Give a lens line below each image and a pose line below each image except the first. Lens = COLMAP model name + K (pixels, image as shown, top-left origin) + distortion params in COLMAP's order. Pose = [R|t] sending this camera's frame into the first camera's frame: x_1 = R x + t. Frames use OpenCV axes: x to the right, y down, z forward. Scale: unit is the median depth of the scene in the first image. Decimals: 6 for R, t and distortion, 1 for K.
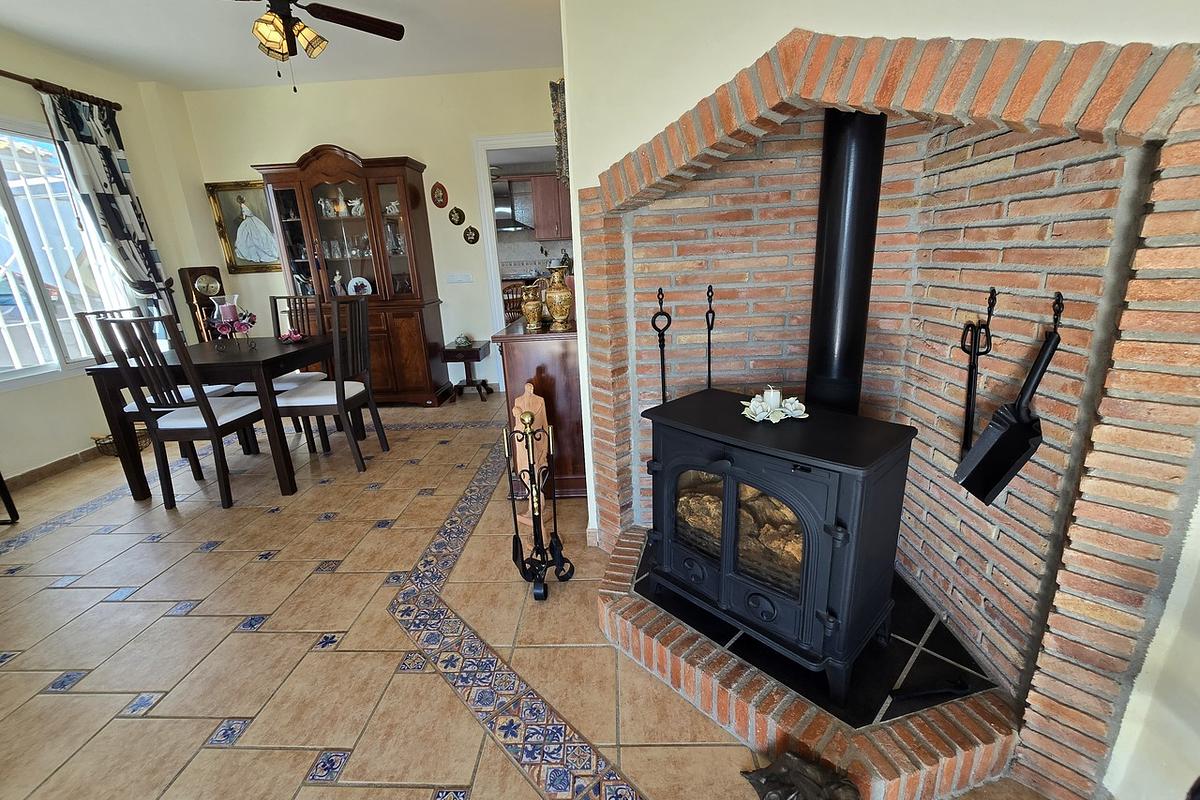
lens RADIAL K [[493.6, 0, 596.3], [0, 493.6, 398.0], [0, 0, 1]] dist [-0.001182, -0.000451]
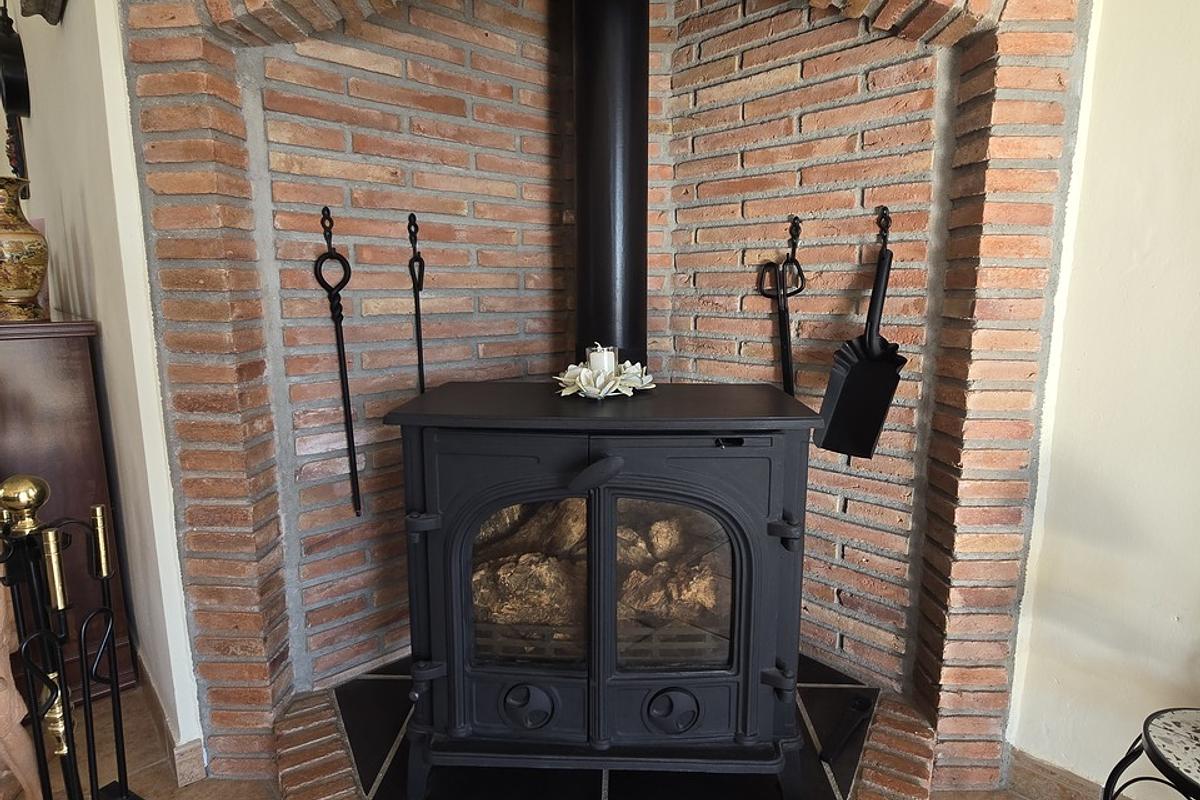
lens RADIAL K [[659.4, 0, 600.0], [0, 659.4, 400.0], [0, 0, 1]] dist [-0.000945, -0.000183]
pose [[0.701817, -0.070226, 0.708888, -0.208716], [0.166616, 0.983709, -0.067502, 0.089515], [-0.692598, 0.165486, 0.702084, 0.389617]]
